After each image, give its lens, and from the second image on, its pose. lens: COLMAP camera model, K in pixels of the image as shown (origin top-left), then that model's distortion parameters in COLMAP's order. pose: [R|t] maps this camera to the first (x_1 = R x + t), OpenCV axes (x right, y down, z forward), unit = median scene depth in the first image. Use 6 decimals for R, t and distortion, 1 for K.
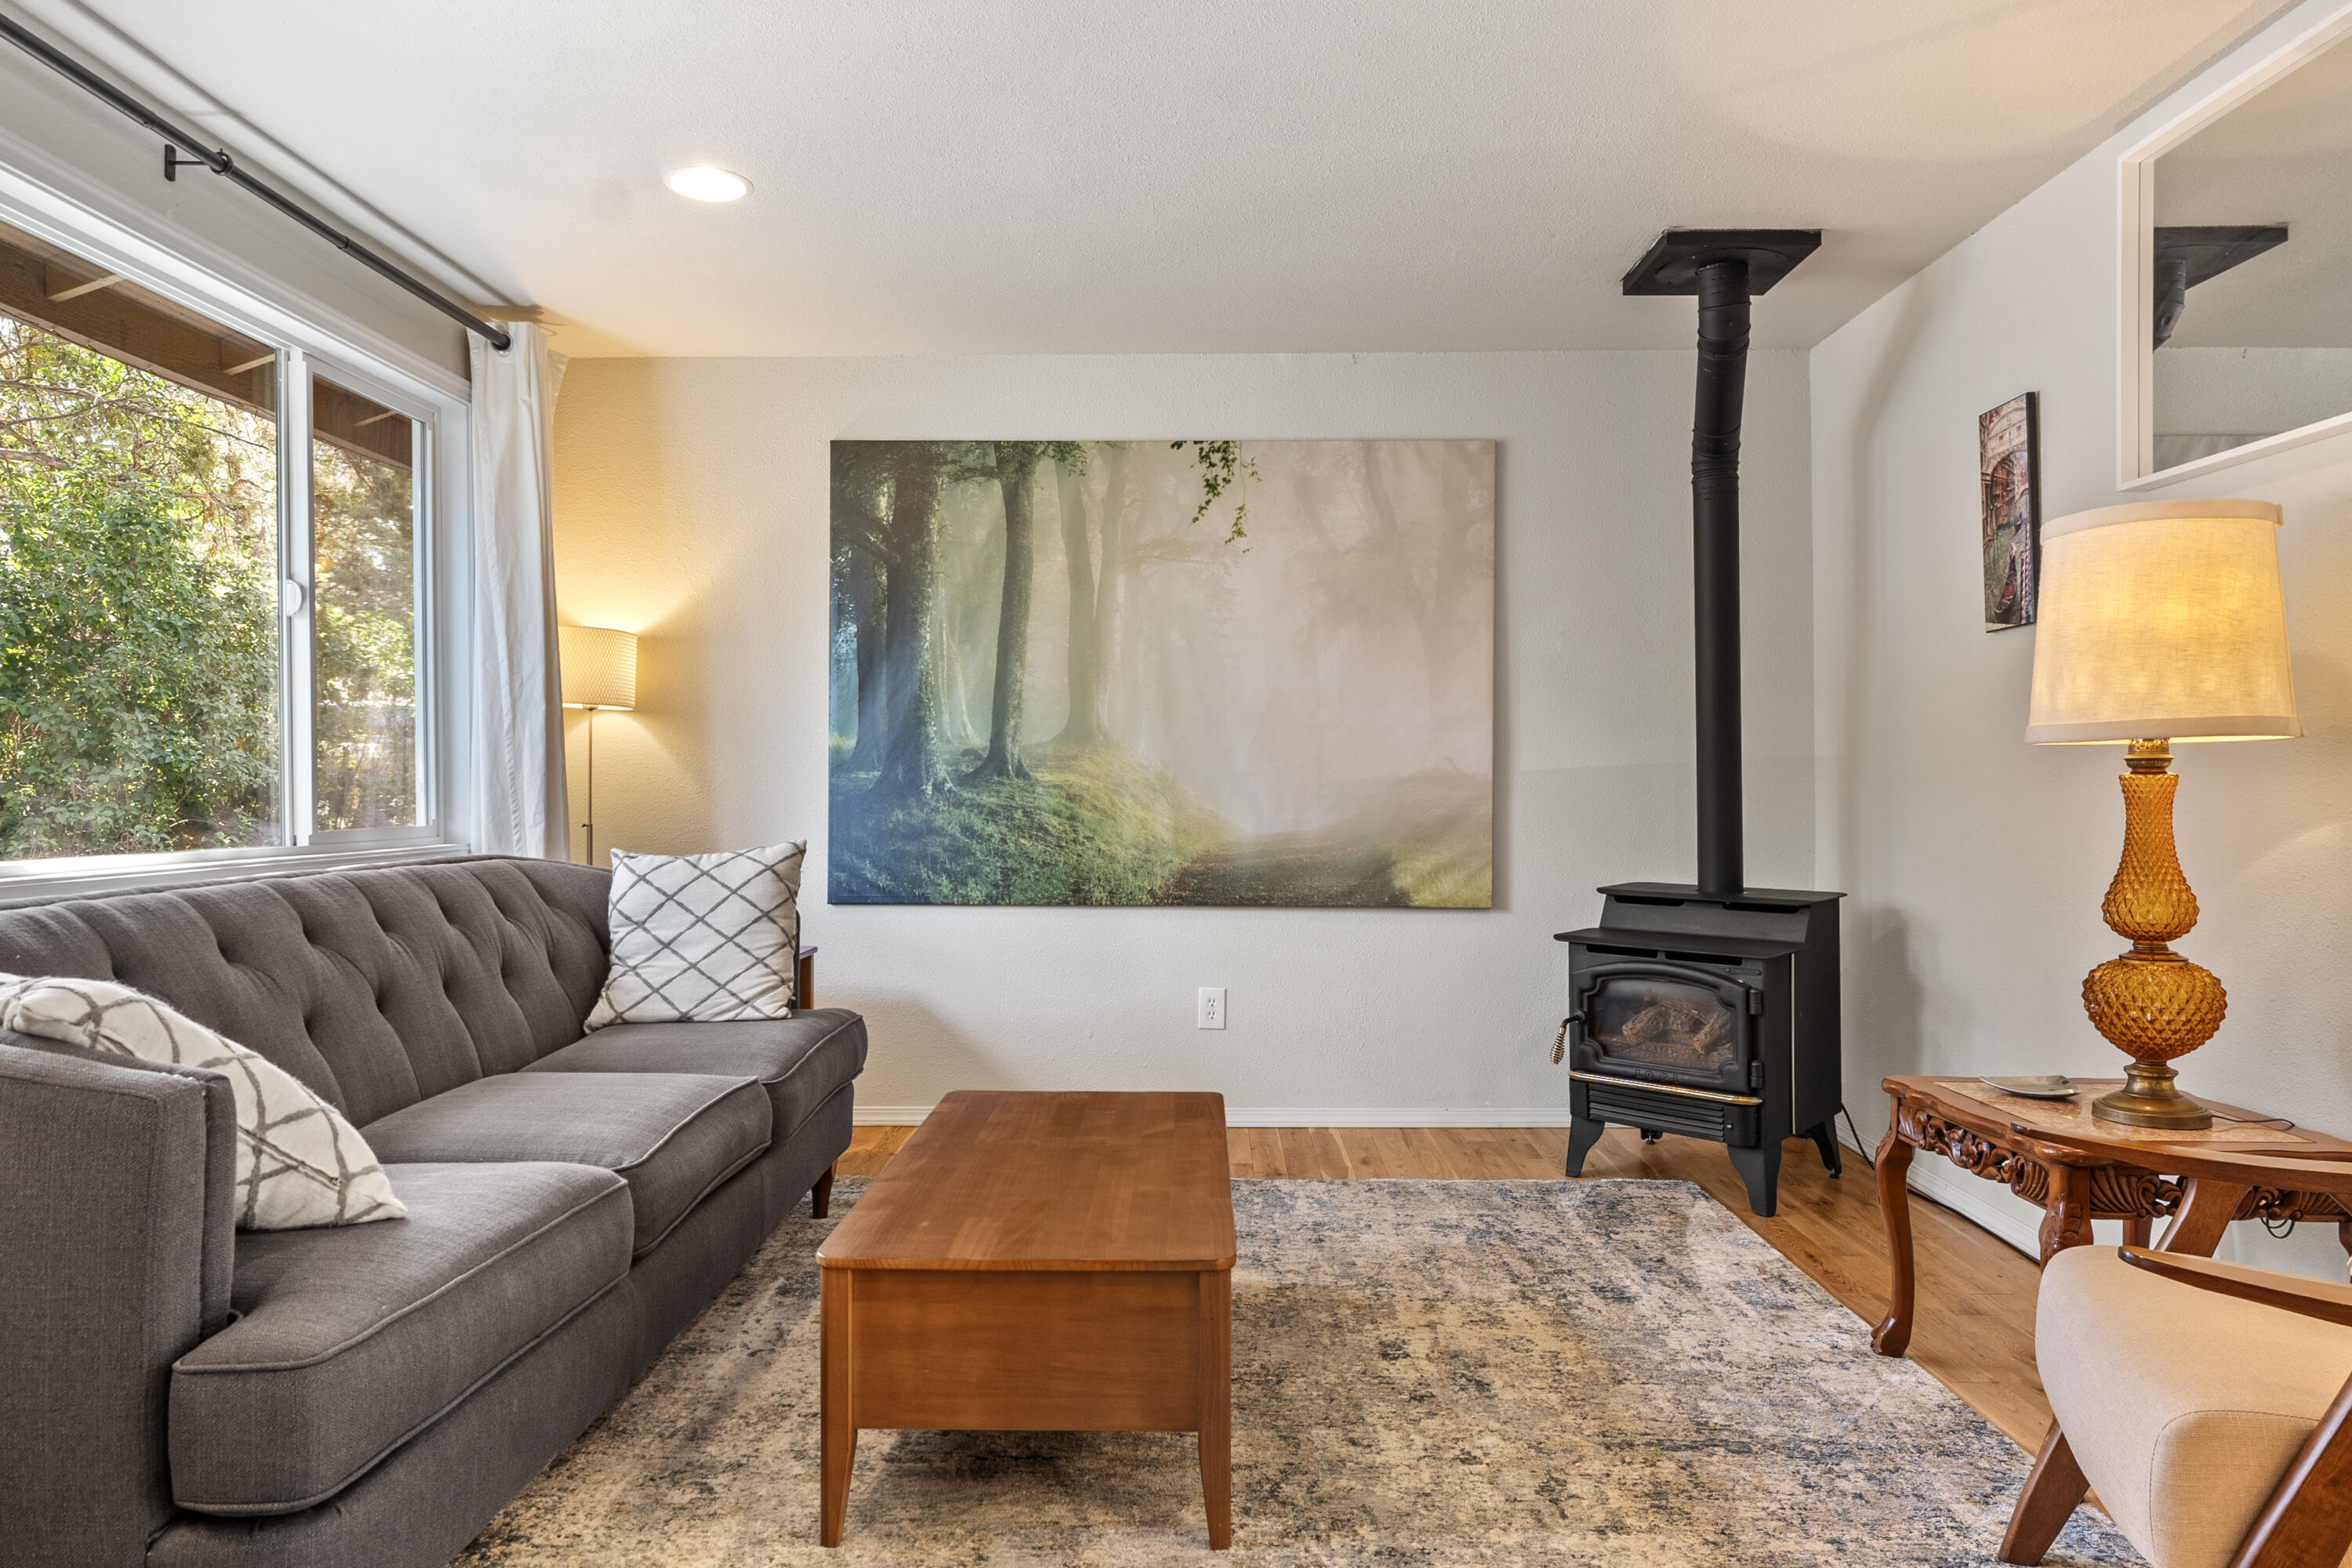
lens RADIAL K [[1498.1, 0, 1176.0], [0, 1498.1, 784.0], [0, 0, 1]] dist [0.002338, -0.000672]
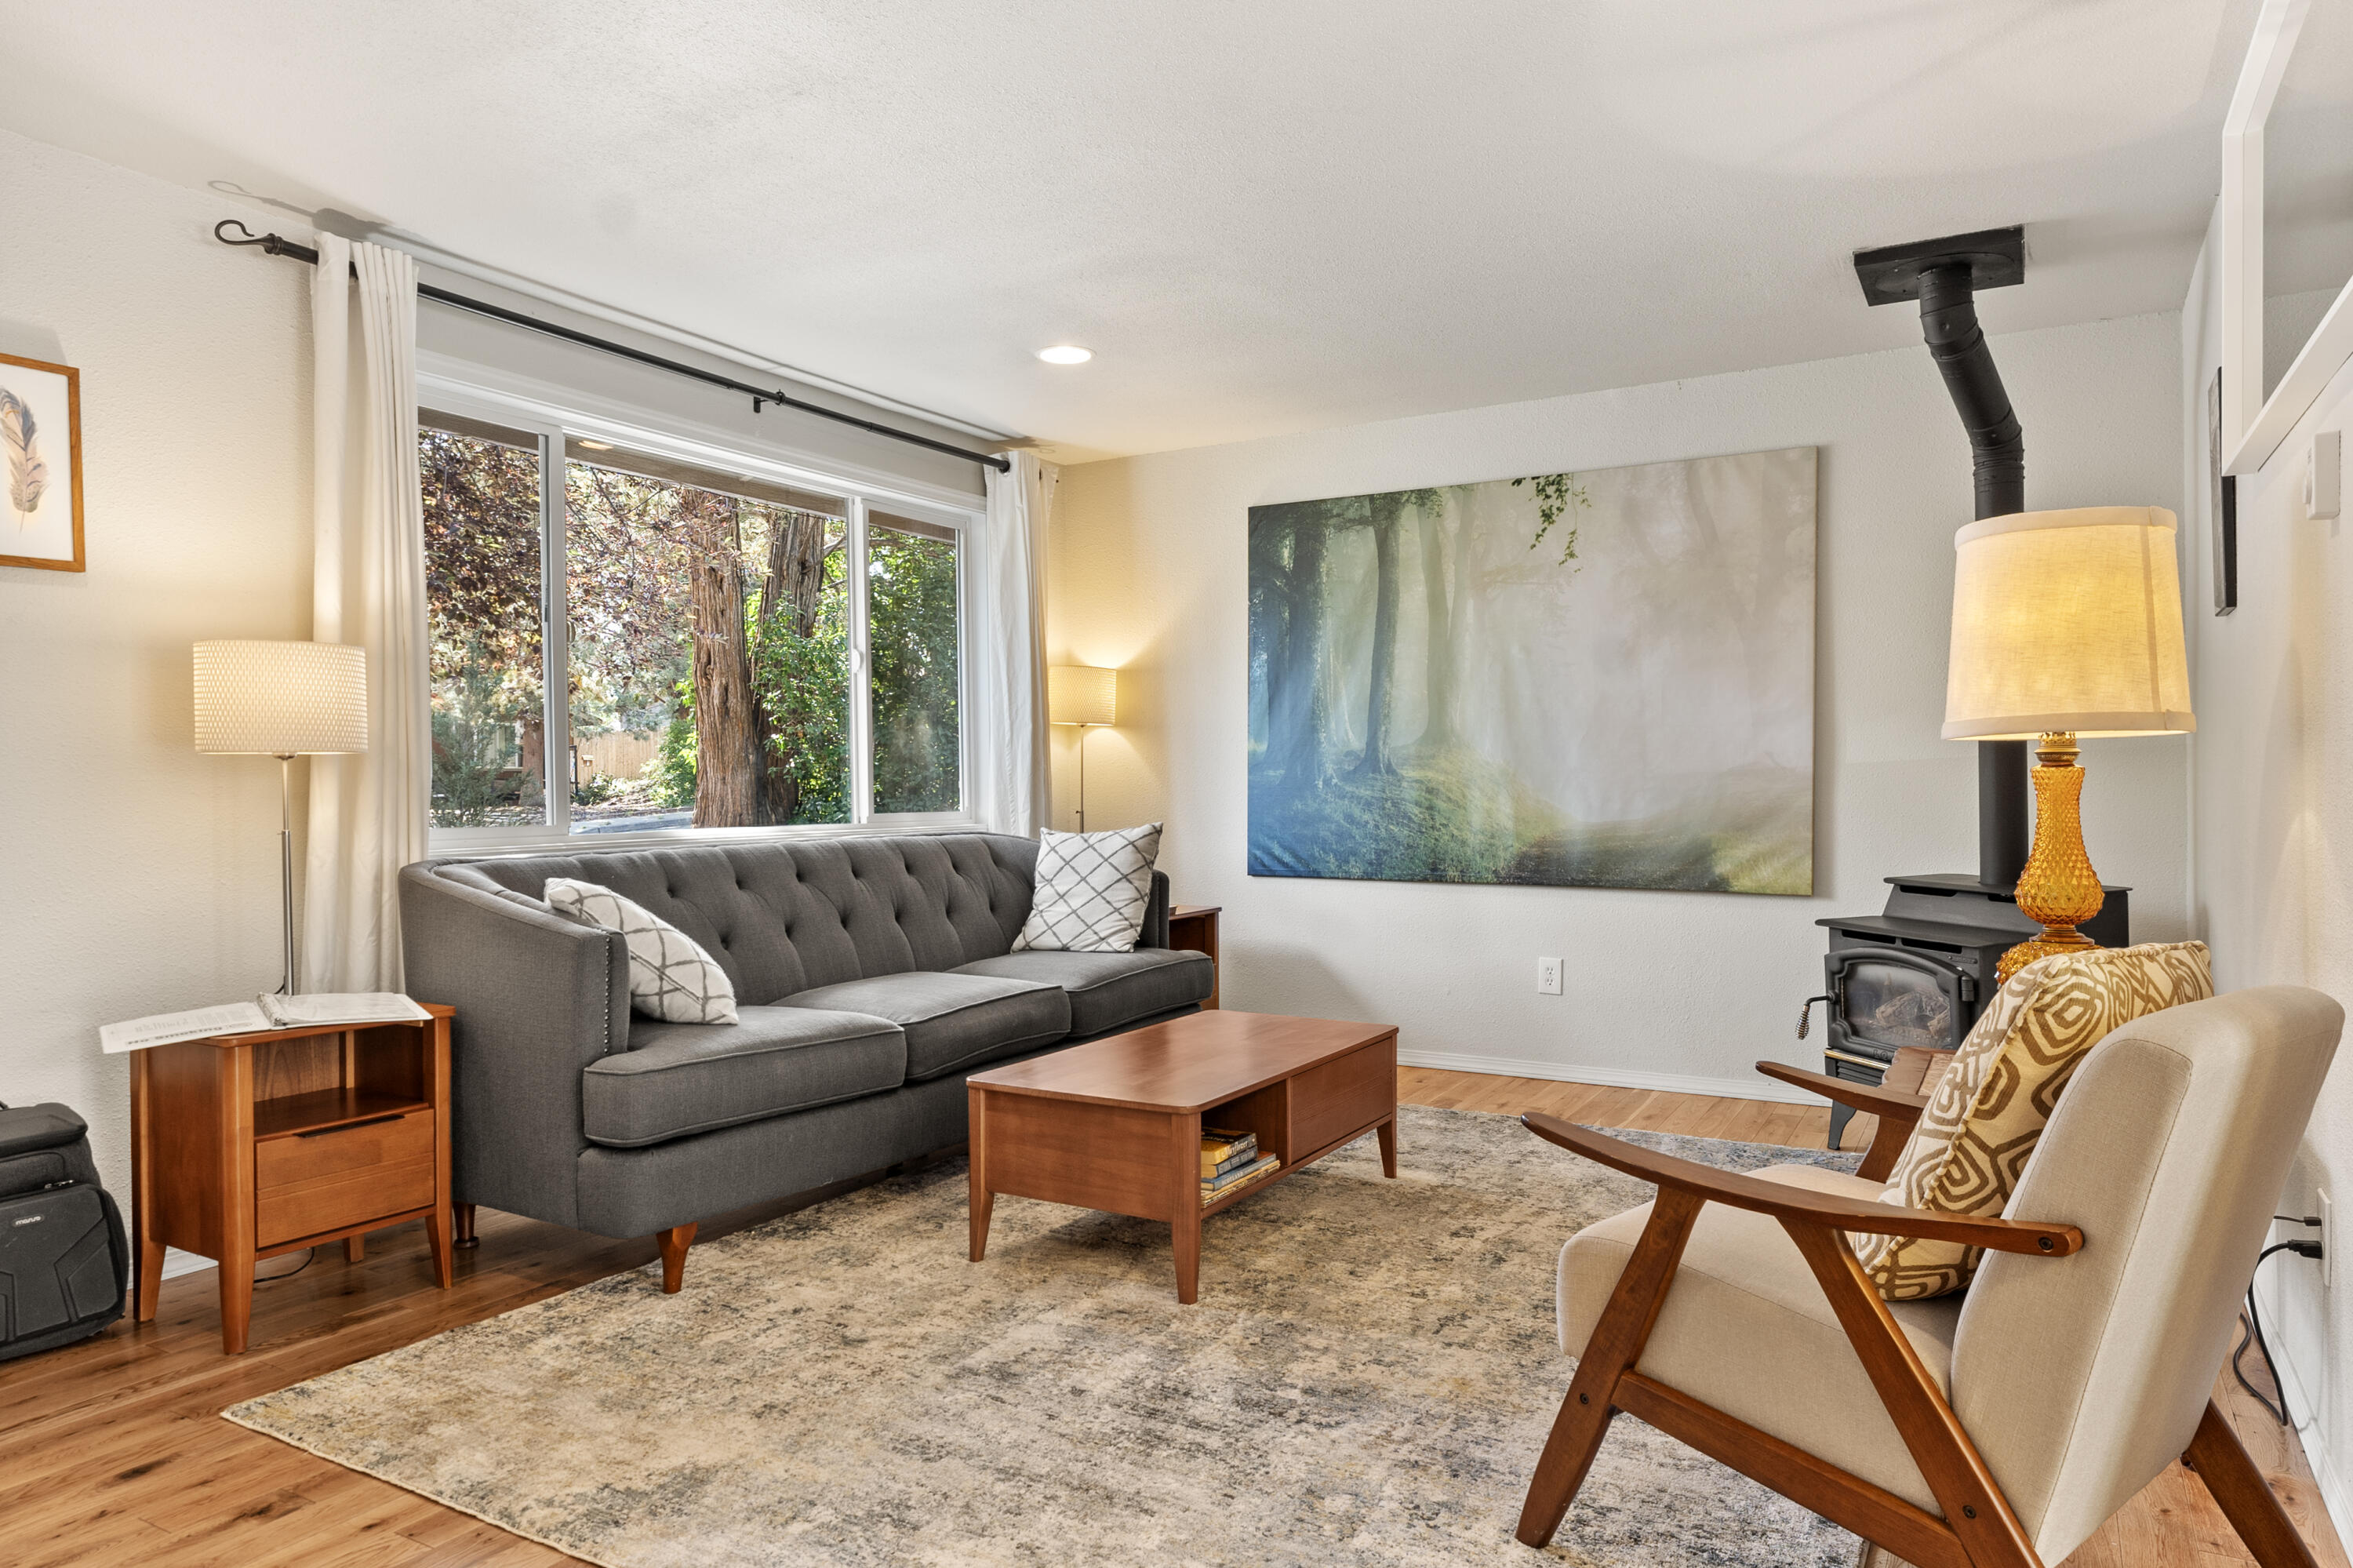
lens RADIAL K [[1477.3, 0, 1173.9], [0, 1477.3, 801.6], [0, 0, 1]] dist [0.003341, -0.000505]
pose [[0.870214, 0.001810, -0.492671, 0.363276], [0.006310, 0.999870, 0.014819, -0.000980], [0.492634, -0.016005, 0.870090, -0.126461]]
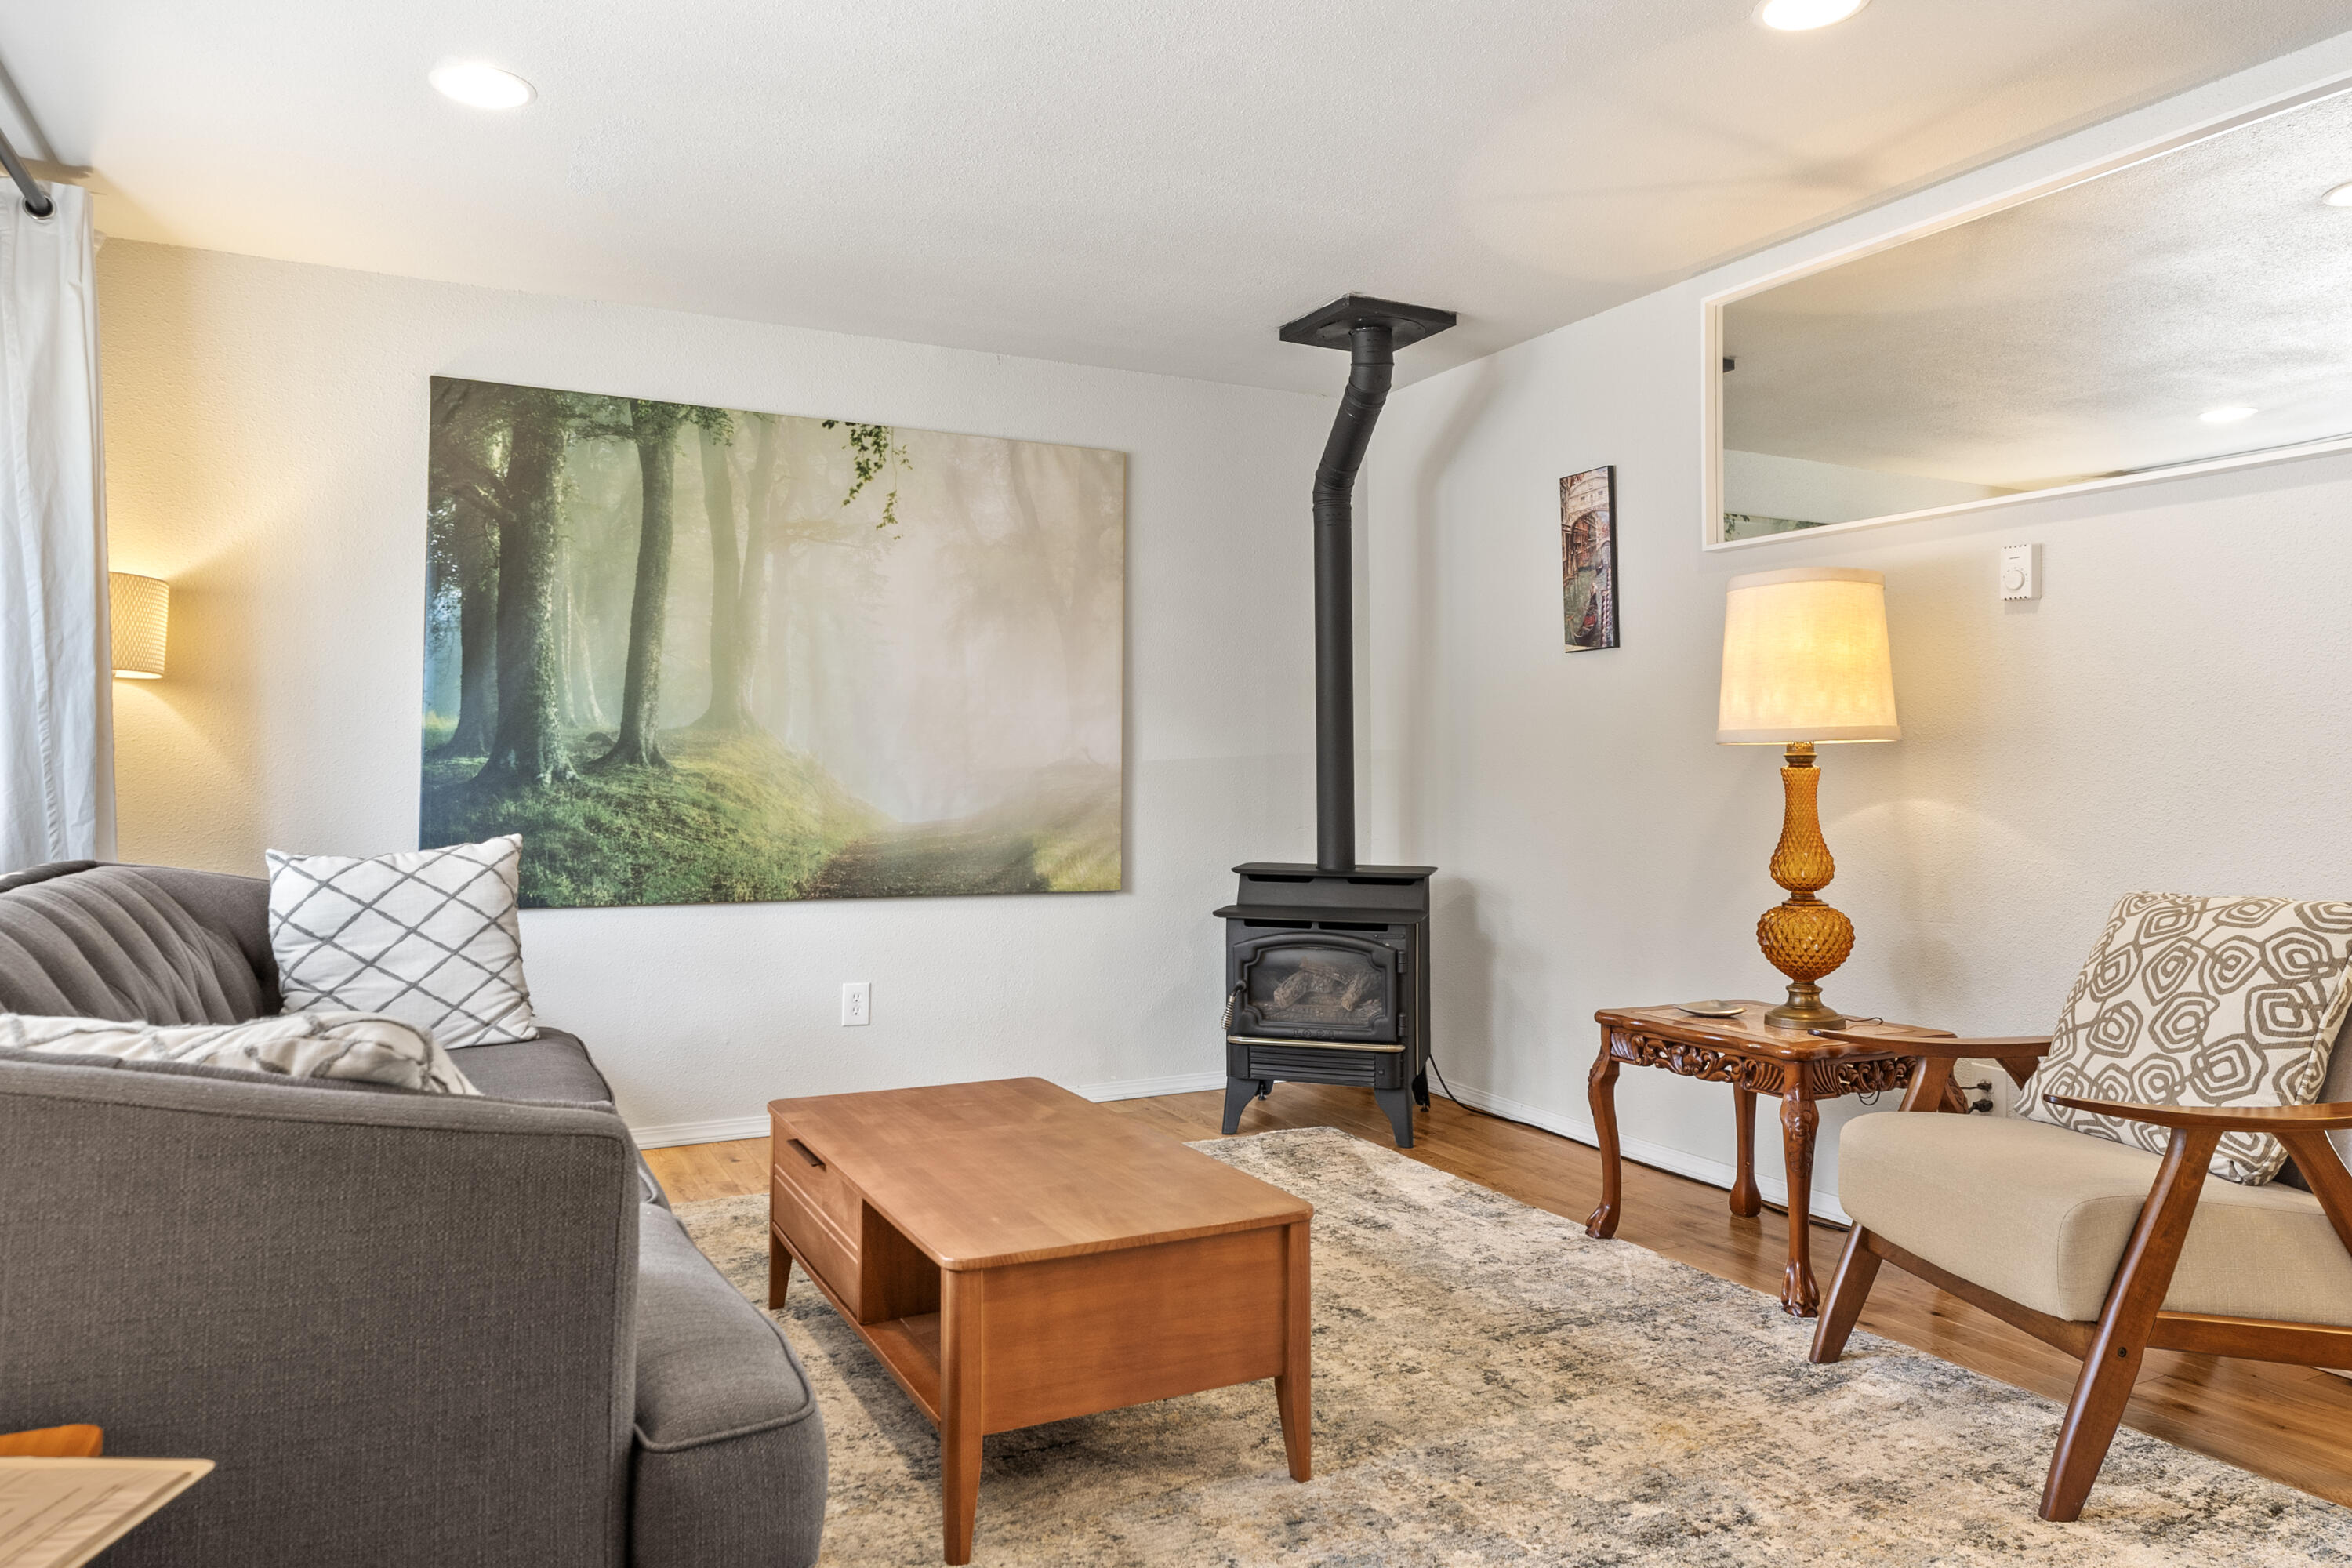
lens RADIAL K [[1529.8, 0, 1165.4], [0, 1529.8, 719.3], [0, 0, 1]] dist [0.001459, -0.001300]
pose [[0.886424, 0.018882, 0.462489, -0.288818], [-0.002337, 0.999337, -0.036320, 0.001033], [-0.462868, 0.031114, 0.885881, 0.026244]]
